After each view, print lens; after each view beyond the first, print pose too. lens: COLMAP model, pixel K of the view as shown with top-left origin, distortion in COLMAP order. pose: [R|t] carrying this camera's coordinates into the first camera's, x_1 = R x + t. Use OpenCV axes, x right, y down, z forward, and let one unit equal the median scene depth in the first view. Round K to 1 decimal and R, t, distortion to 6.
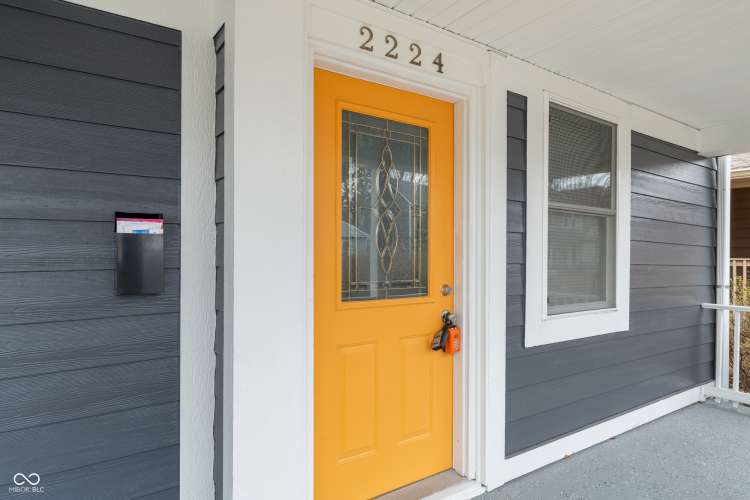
lens RADIAL K [[447.1, 0, 375.8], [0, 447.1, 252.1], [0, 0, 1]] dist [-0.000177, -0.000002]
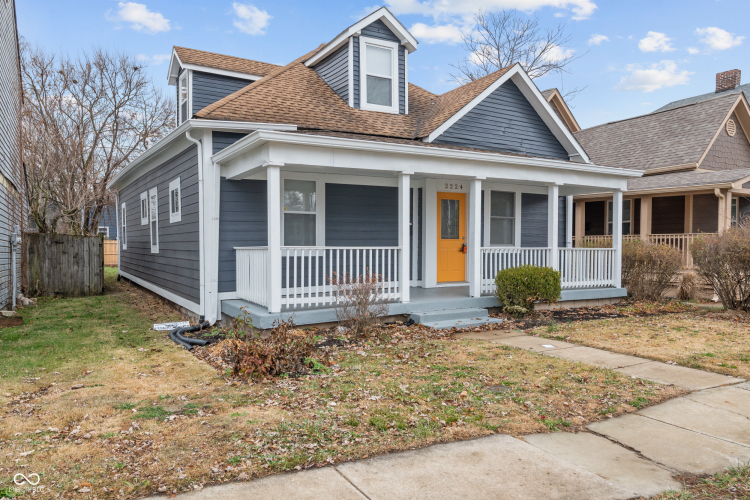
lens RADIAL K [[539.3, 0, 374.8], [0, 539.3, 251.2], [0, 0, 1]] dist [-0.000090, -0.000004]
pose [[0.998363, 0.002391, -0.057151, -0.419493], [-0.001144, 0.999761, 0.021834, 0.107287], [0.057189, -0.021733, 0.998127, -4.491999]]
